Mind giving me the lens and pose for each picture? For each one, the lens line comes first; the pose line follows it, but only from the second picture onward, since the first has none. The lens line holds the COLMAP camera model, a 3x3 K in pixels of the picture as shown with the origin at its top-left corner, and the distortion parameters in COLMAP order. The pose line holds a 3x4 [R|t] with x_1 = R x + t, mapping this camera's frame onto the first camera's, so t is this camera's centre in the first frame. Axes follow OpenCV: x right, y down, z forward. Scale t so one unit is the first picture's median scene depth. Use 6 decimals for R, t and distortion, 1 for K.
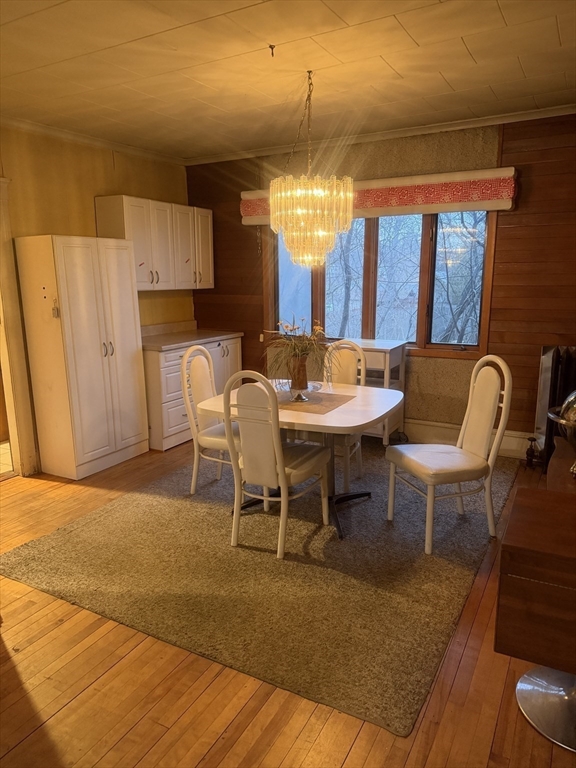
lens RADIAL K [[545.3, 0, 288.0], [0, 545.3, 384.0], [0, 0, 1]] dist [0.140367, -0.237017]
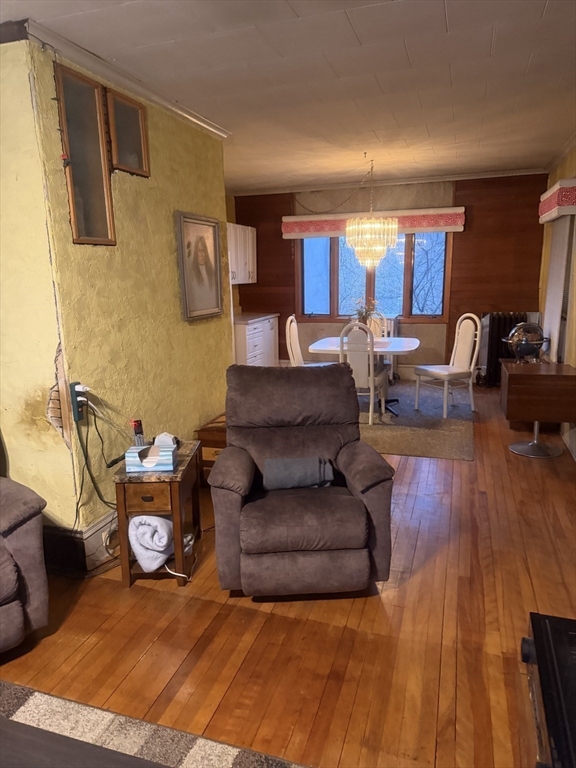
lens RADIAL K [[545.3, 0, 288.0], [0, 545.3, 384.0], [0, 0, 1]] dist [0.140367, -0.237017]
pose [[0.980580, -0.049771, 0.189697, -0.535671], [0.049487, 0.998755, 0.006239, 0.129474], [-0.189771, 0.003270, 0.981823, -0.640608]]
